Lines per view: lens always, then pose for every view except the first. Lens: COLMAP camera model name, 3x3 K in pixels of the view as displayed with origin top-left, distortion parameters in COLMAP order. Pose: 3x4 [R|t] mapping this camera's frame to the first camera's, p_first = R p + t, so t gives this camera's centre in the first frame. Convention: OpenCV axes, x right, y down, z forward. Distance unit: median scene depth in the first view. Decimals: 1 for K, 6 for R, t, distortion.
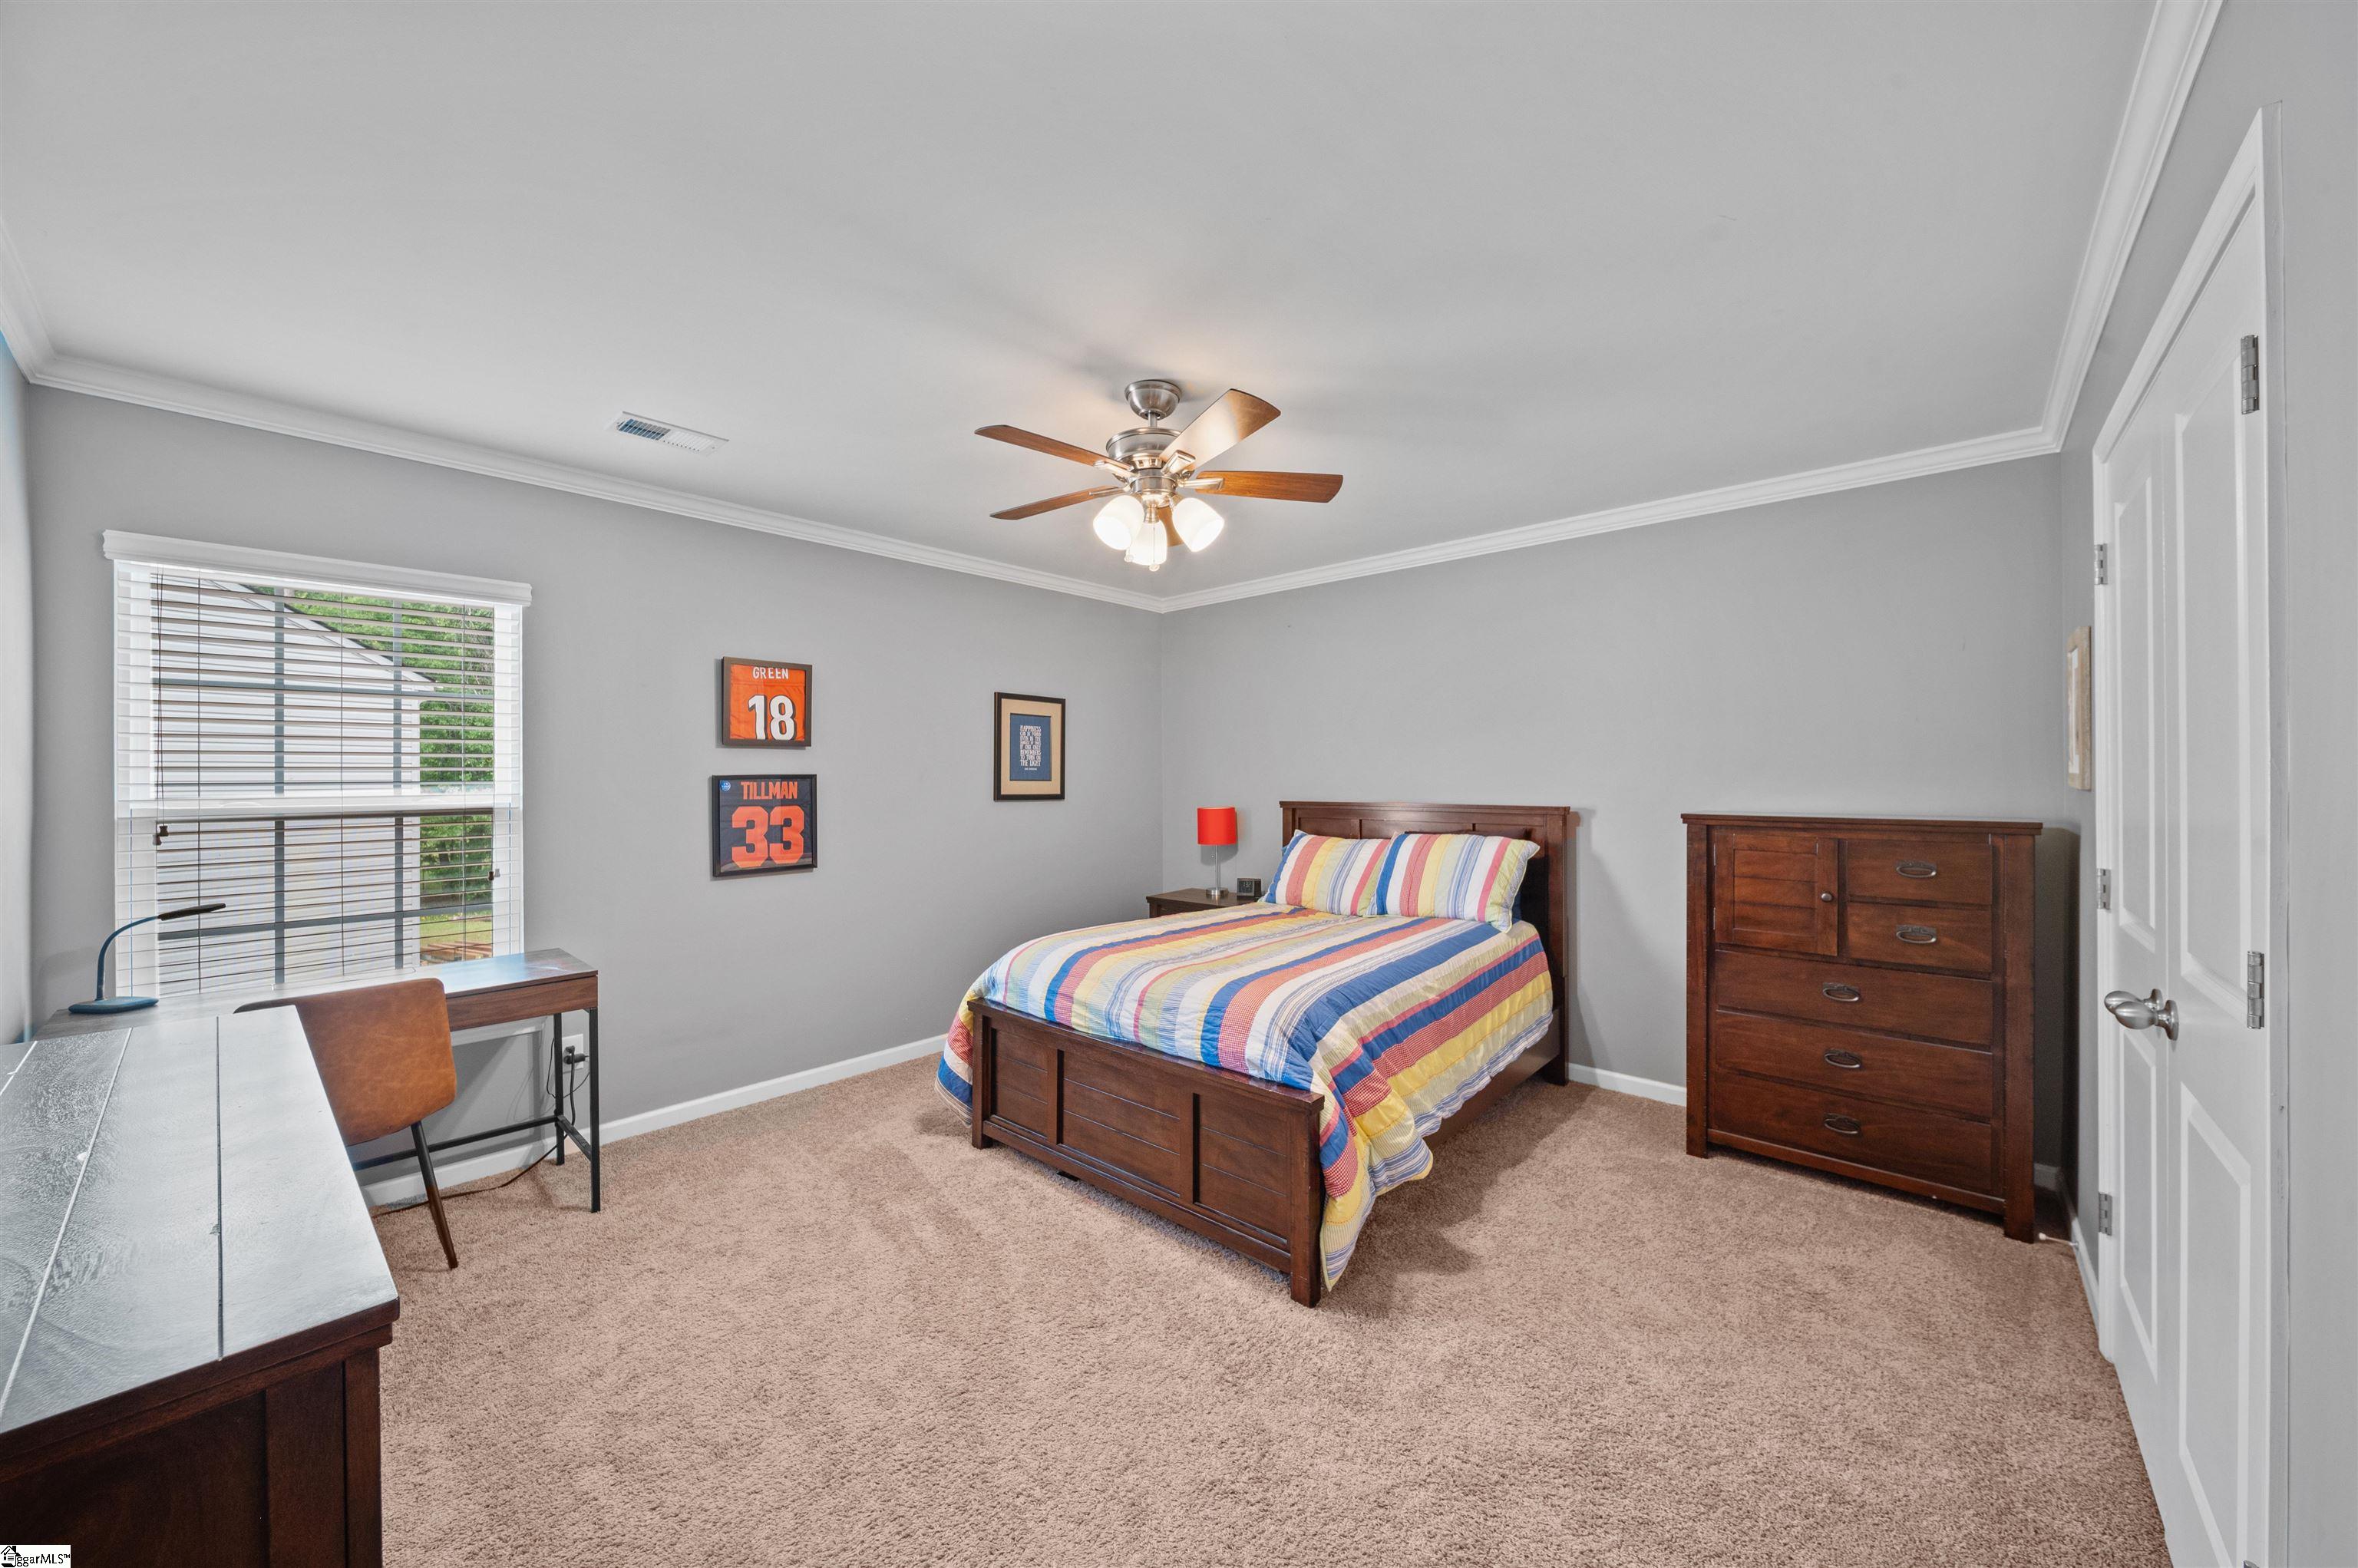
lens RADIAL K [[848.7, 0, 1182.9], [0, 848.7, 784.0], [0, 0, 1]] dist [-0.001629, -0.000904]
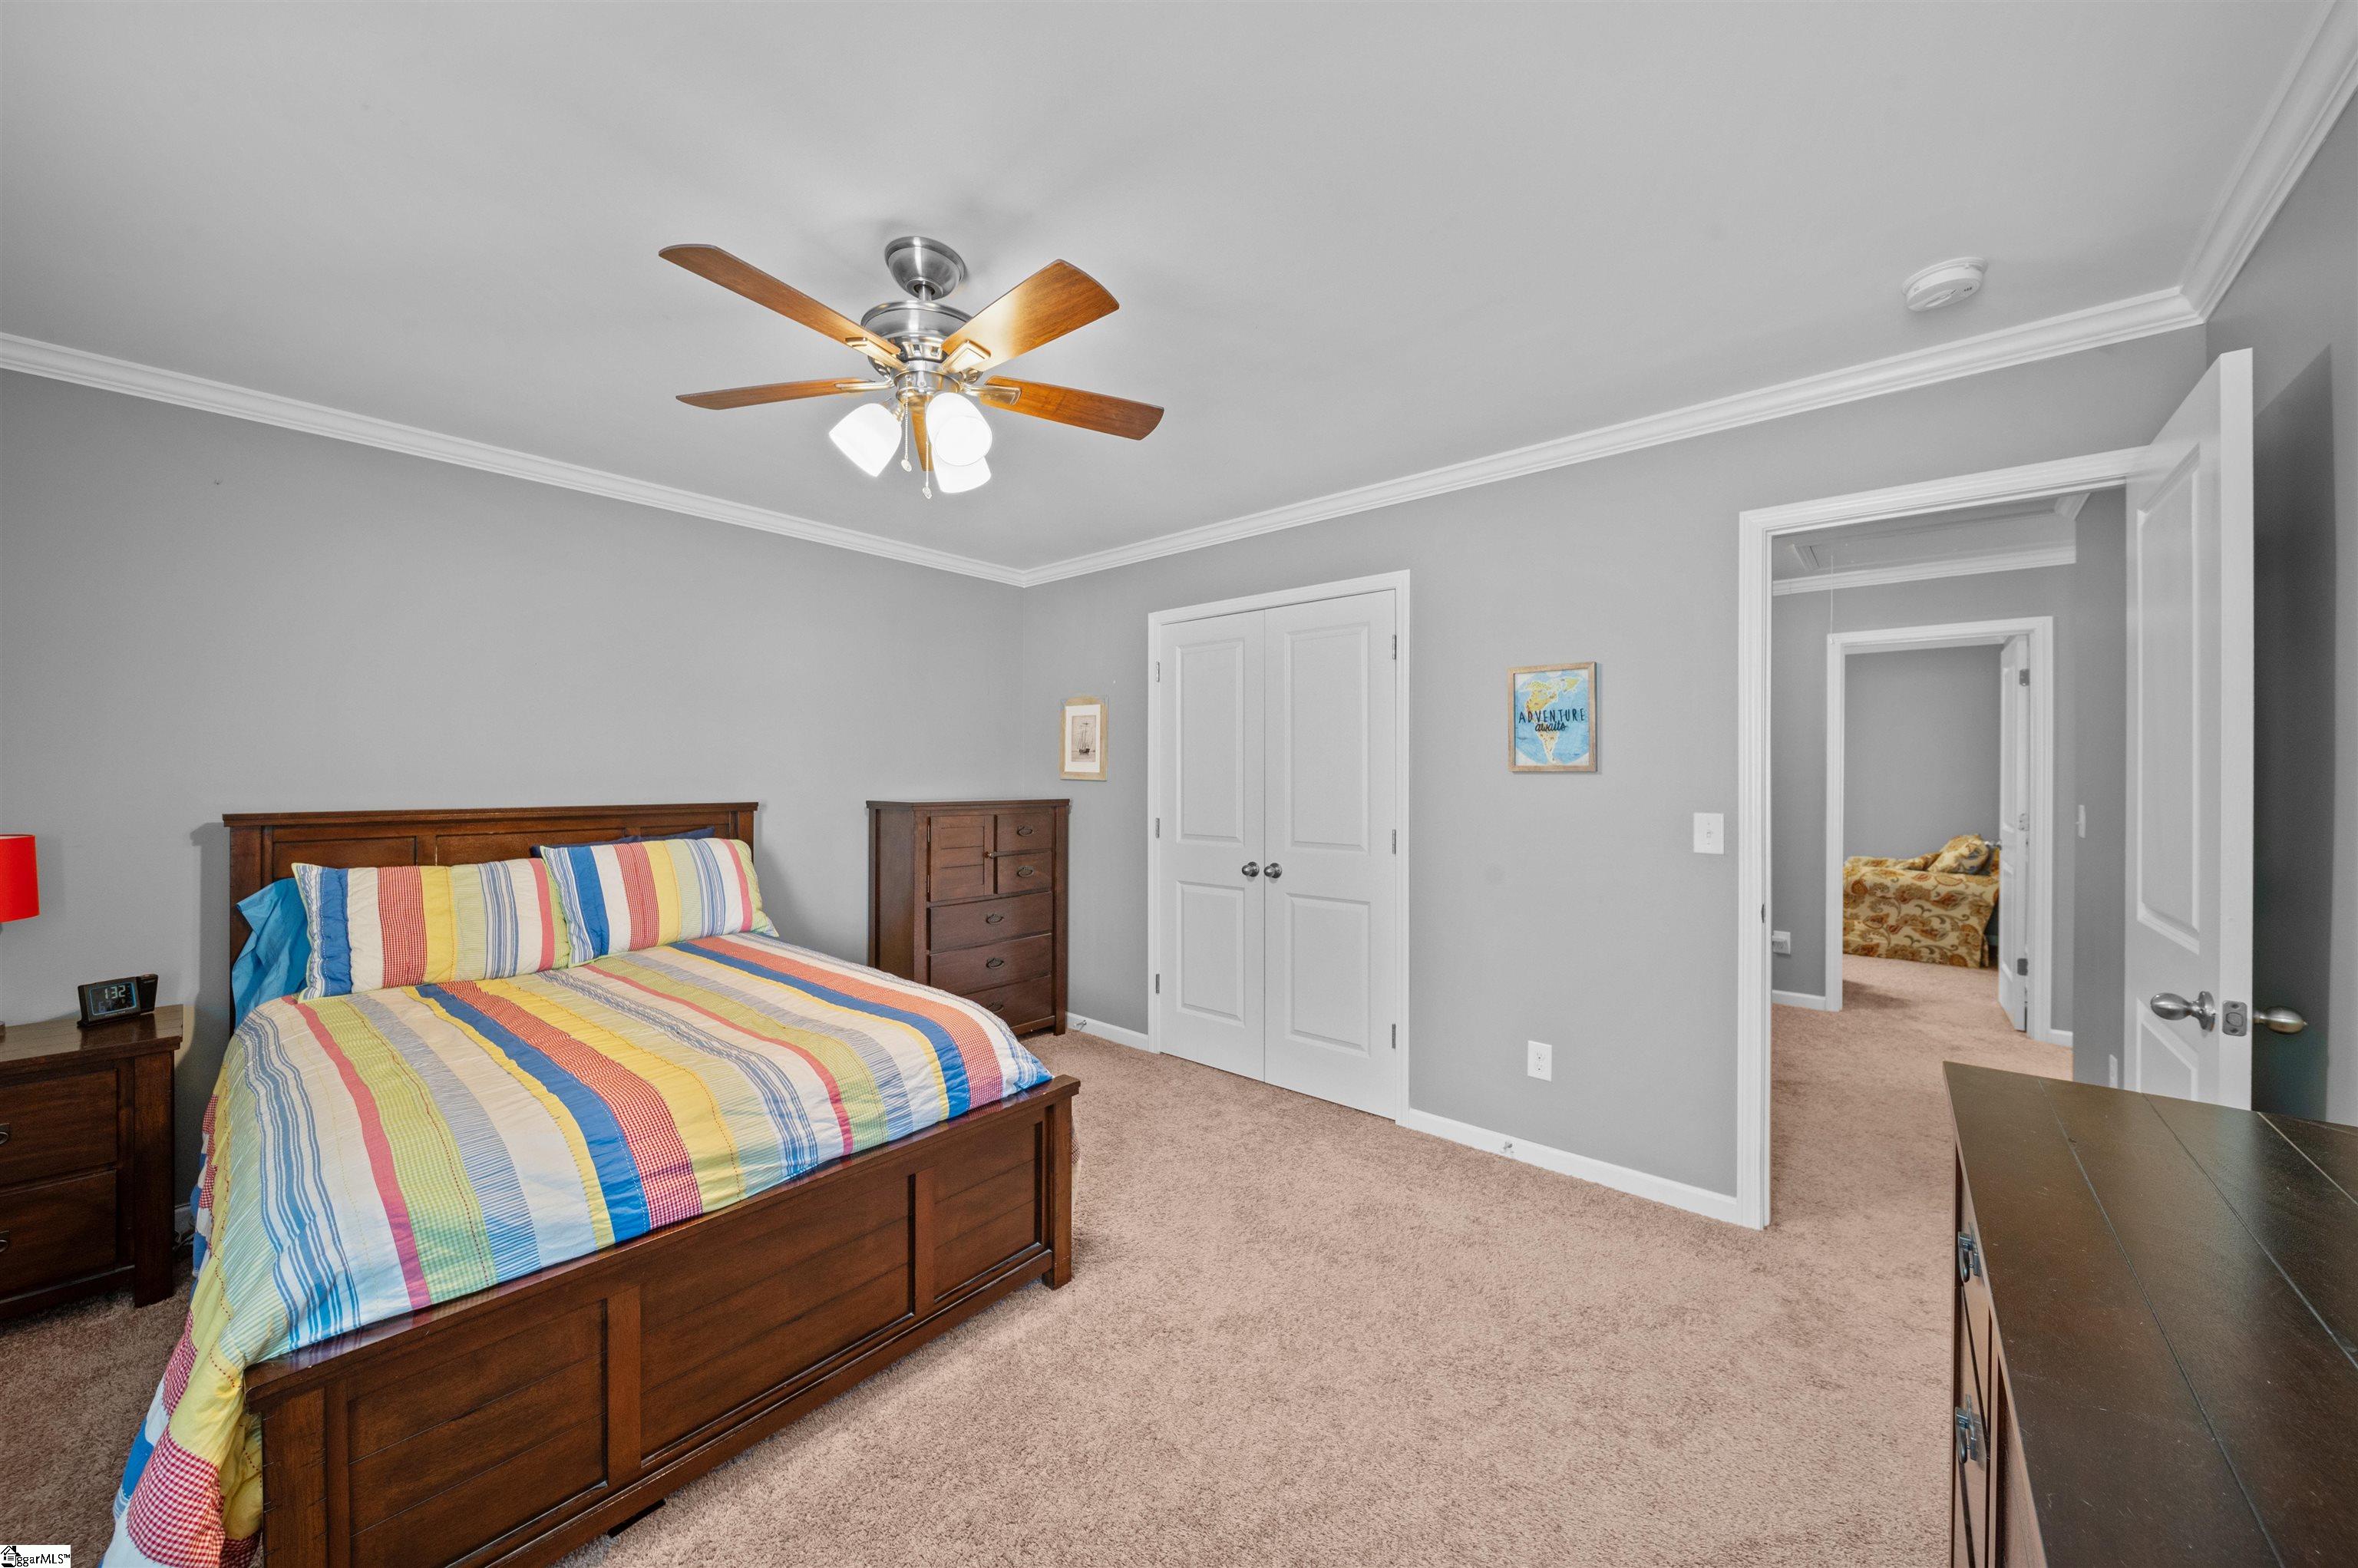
lens RADIAL K [[848.7, 0, 1182.2], [0, 848.7, 775.5], [0, 0, 1]] dist [-0.001629, -0.000904]
pose [[-0.025968, -0.000871, 0.999662, -0.738265], [-0.000230, 1.000000, 0.000865, -0.005479], [-0.999663, -0.000208, -0.025968, 0.728422]]
